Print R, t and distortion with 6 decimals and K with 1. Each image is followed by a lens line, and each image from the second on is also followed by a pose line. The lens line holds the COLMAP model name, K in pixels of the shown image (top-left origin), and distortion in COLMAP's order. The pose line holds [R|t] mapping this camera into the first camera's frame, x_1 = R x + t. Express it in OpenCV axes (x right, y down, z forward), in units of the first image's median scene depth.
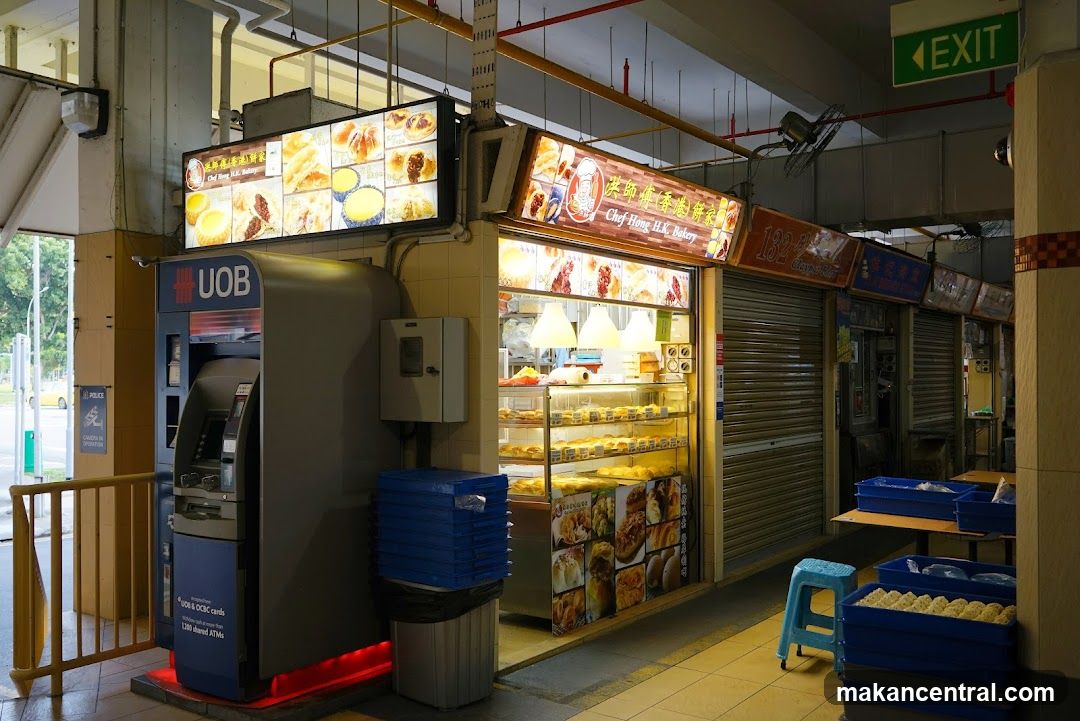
lens RADIAL K [[968.5, 0, 538.4], [0, 968.5, 360.8], [0, 0, 1]] dist [-0.001185, -0.000038]
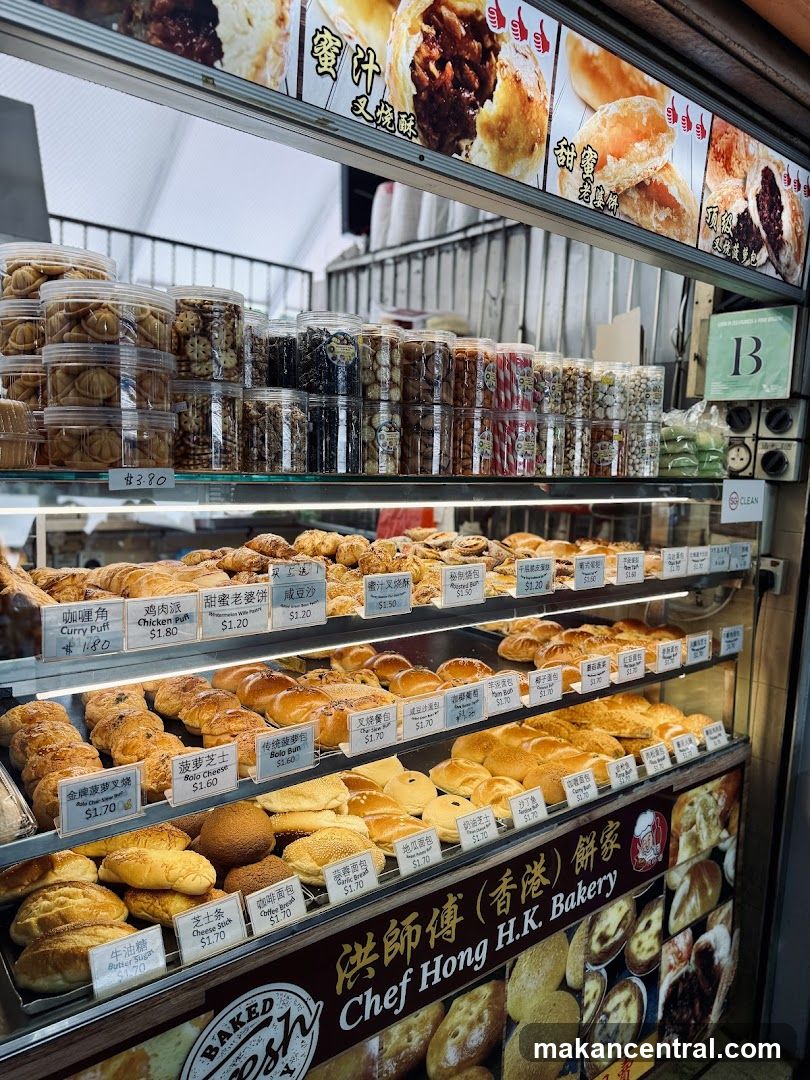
lens RADIAL K [[774.5, 0, 405.6], [0, 774.5, 538.7], [0, 0, 1]] dist [0.019809, -0.029720]
pose [[0.965287, 0.067868, -0.252219, 0.100710], [-0.039766, 0.992581, 0.114895, 0.006382], [0.258146, -0.100877, 0.960825, 0.728606]]
